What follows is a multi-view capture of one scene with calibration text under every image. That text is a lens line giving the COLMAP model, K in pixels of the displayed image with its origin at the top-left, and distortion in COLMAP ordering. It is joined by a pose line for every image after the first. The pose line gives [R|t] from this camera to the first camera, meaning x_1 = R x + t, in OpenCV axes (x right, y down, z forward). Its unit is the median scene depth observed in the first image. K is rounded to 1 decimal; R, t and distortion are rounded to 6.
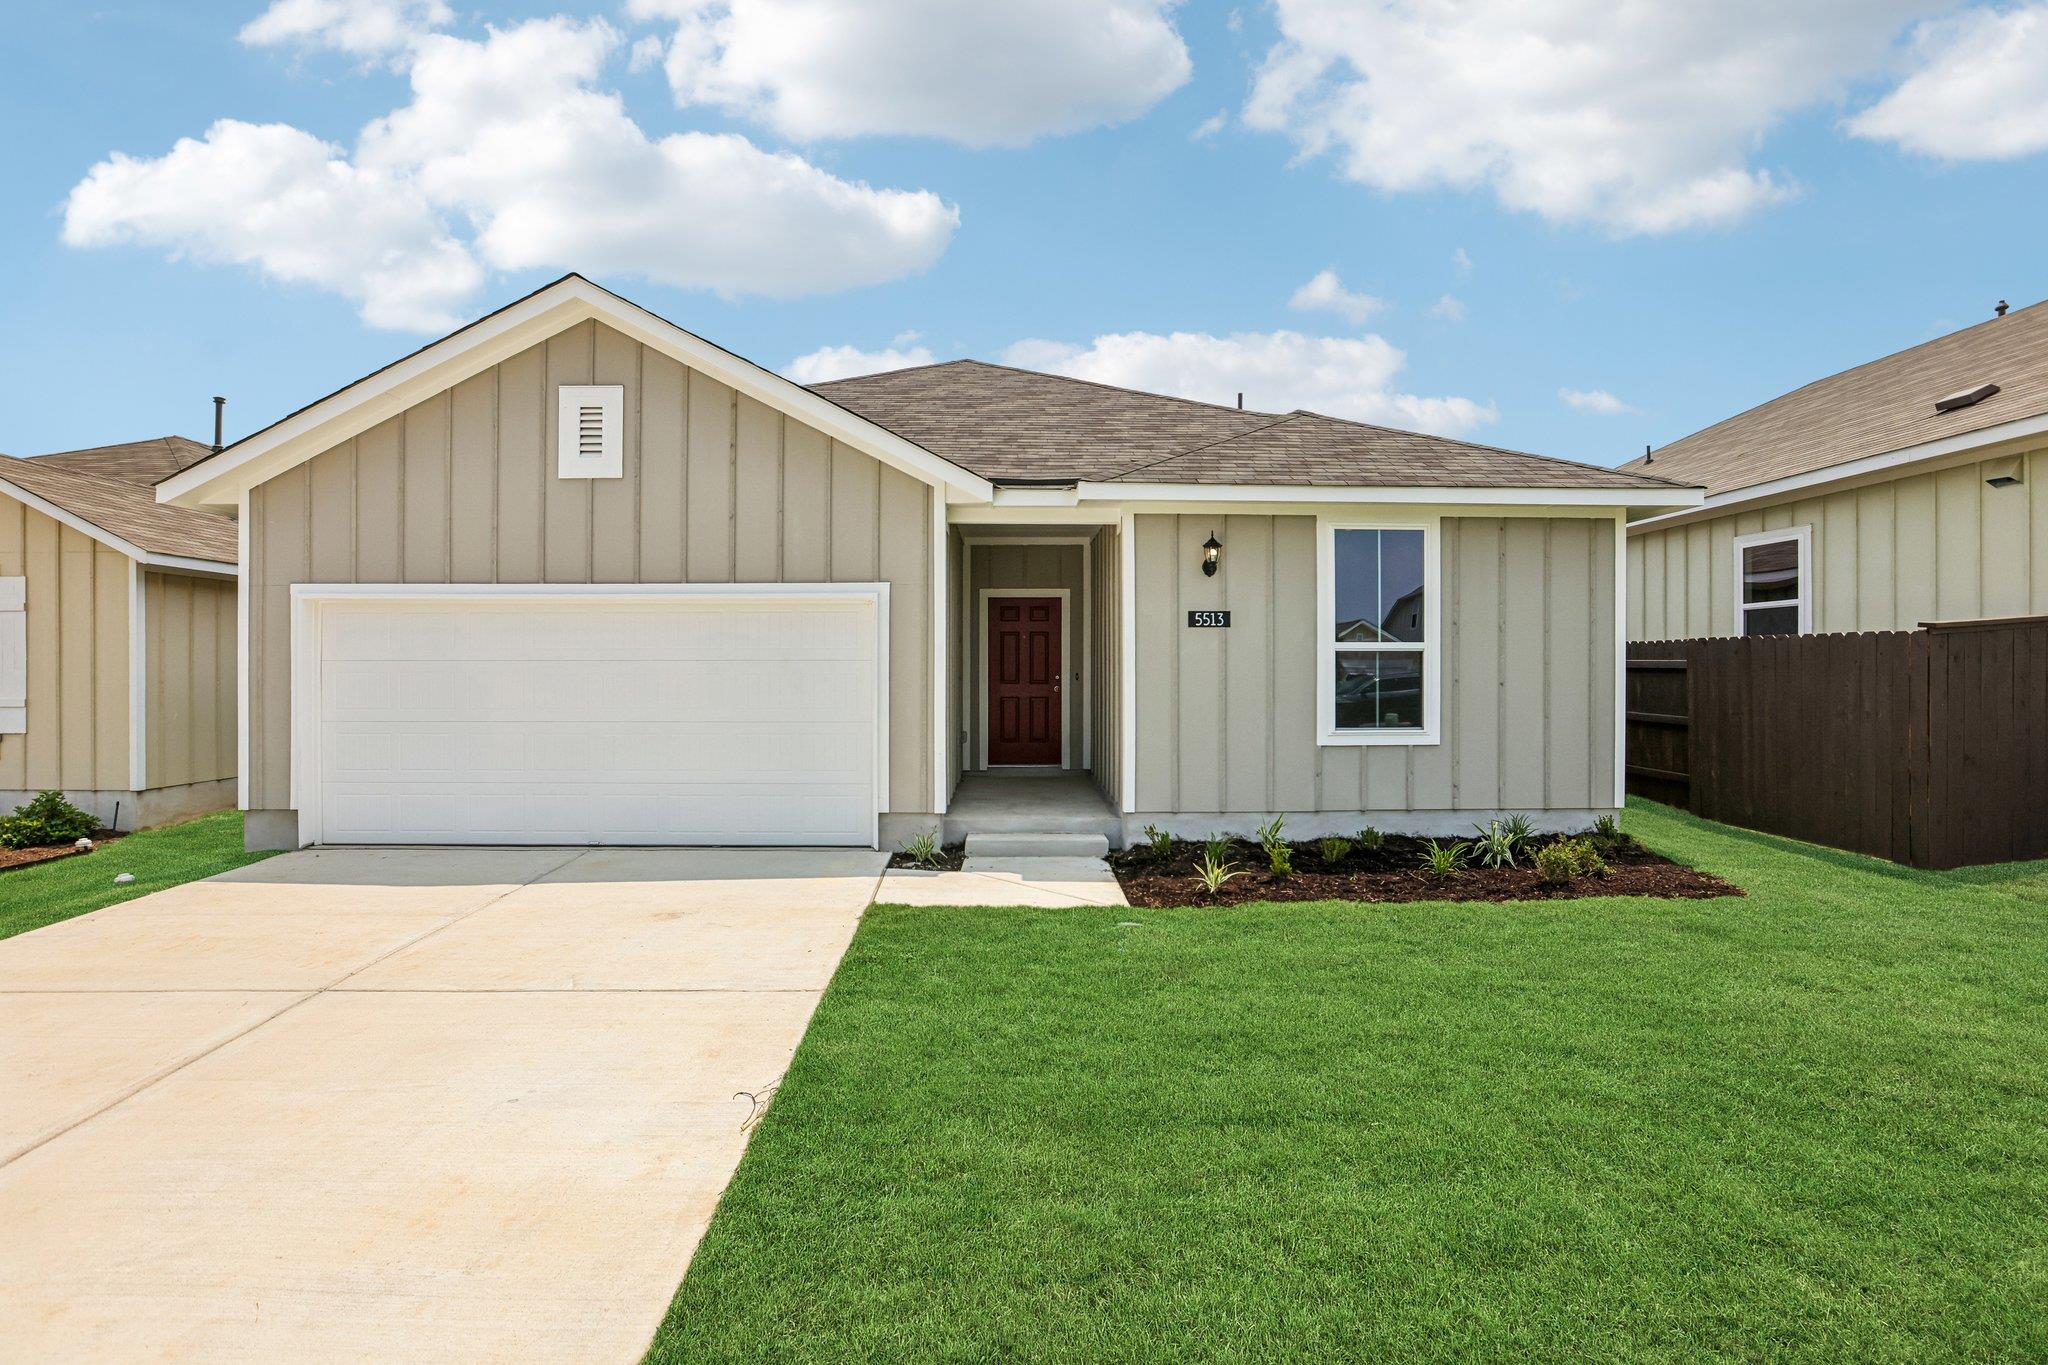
lens RADIAL K [[924.1, 0, 1043.0], [0, 924.1, 668.4], [0, 0, 1]] dist [-0.000068, 0.000537]
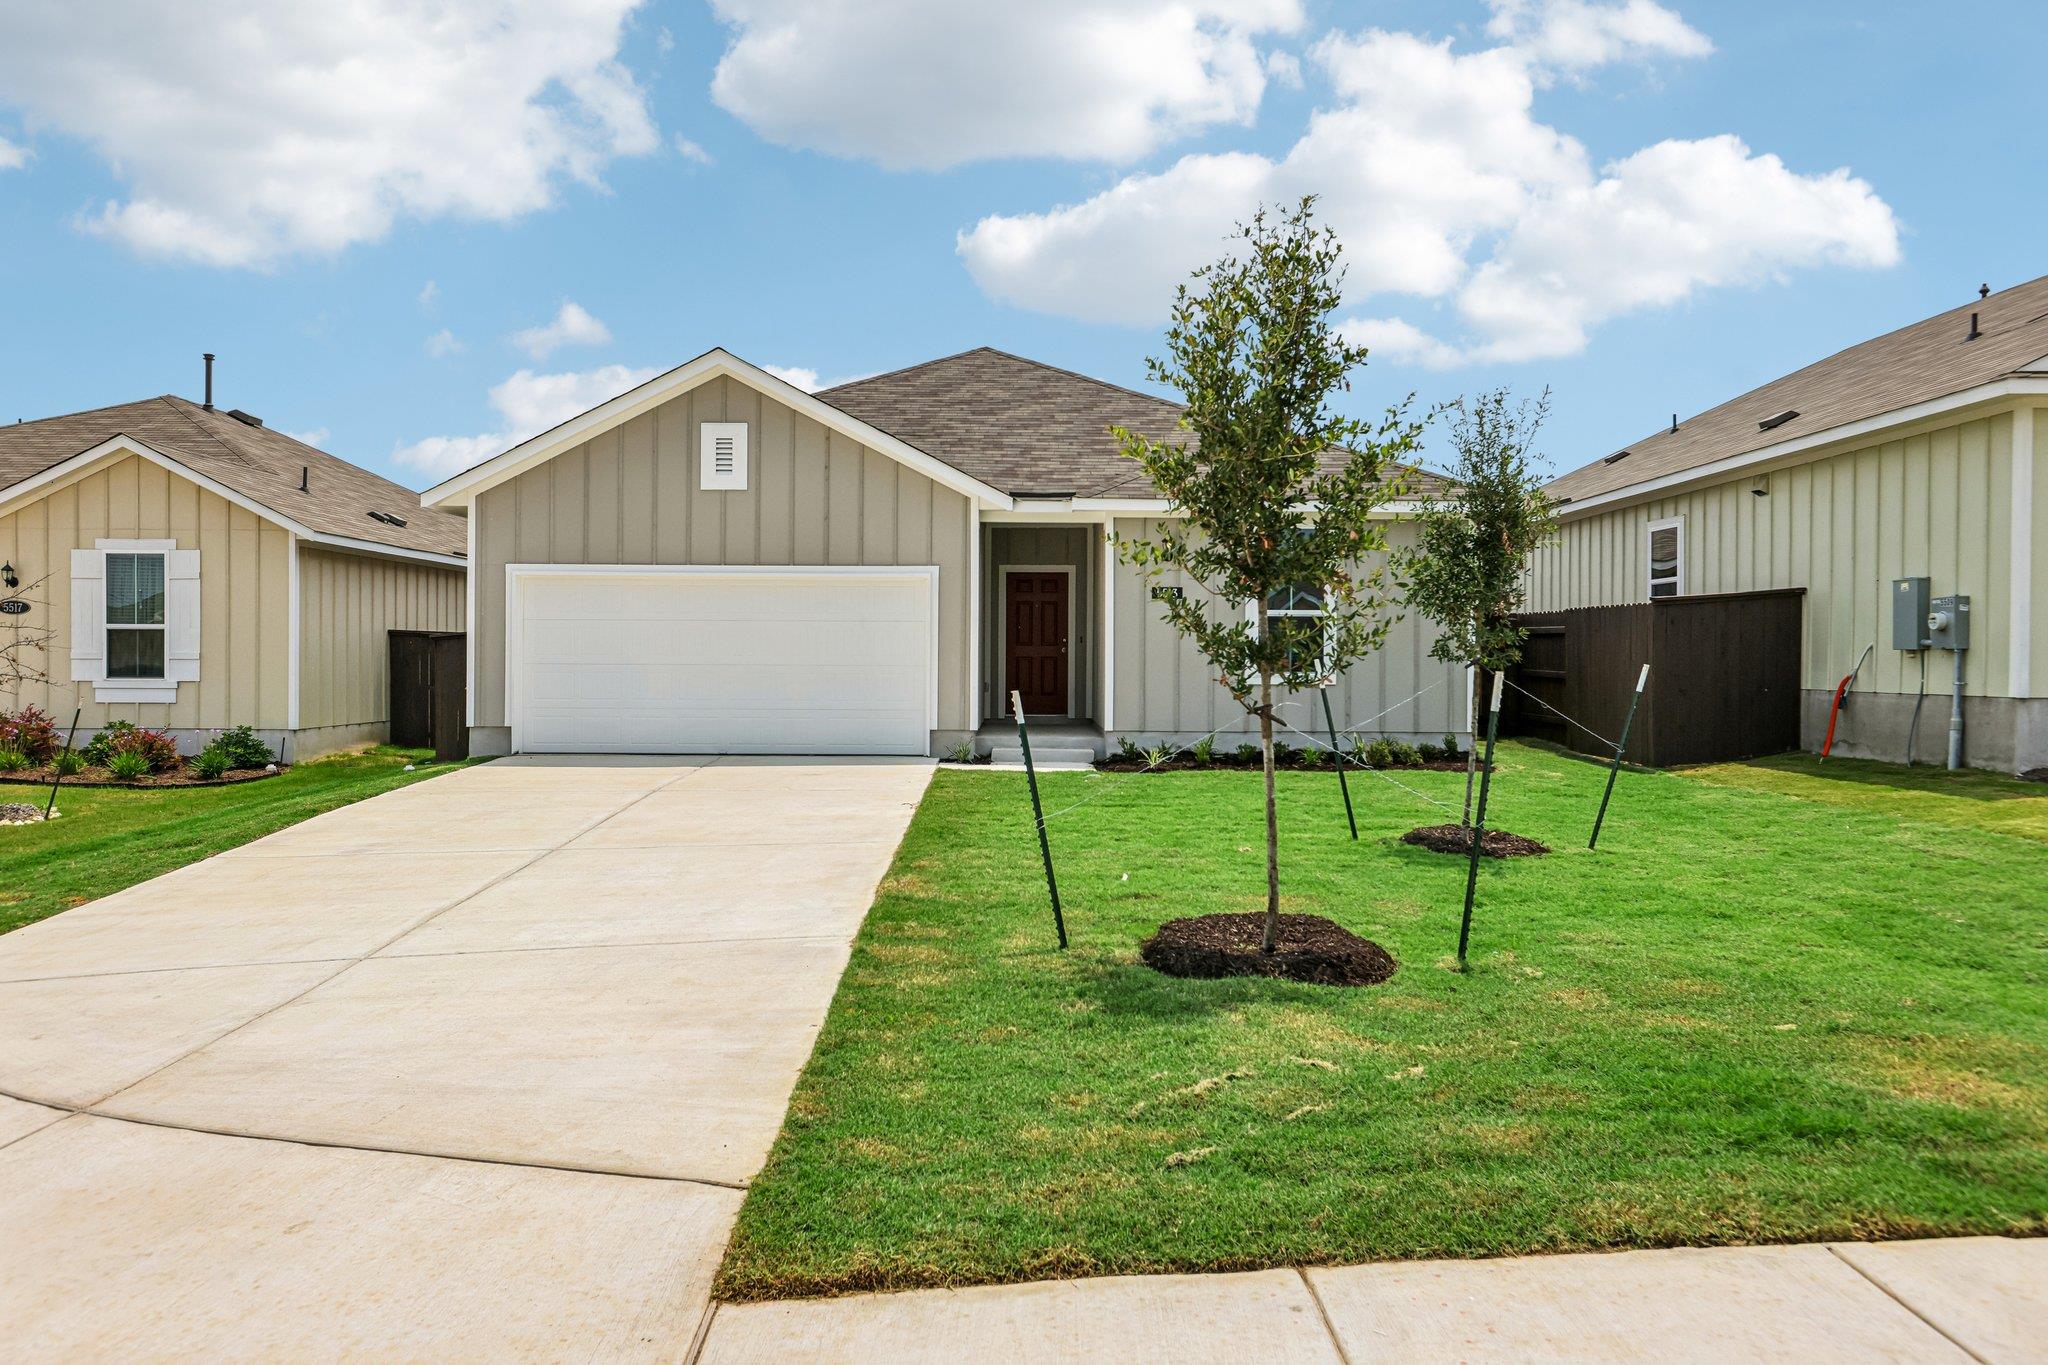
lens RADIAL K [[1409.3, 0, 1034.5], [0, 1409.3, 634.0], [0, 0, 1]] dist [0.166530, 0.000156]
pose [[0.999555, 0.005452, -0.029316, 0.039732], [-0.005932, 0.999849, -0.016315, 0.040969], [0.029223, 0.016481, 0.999437, -1.051181]]
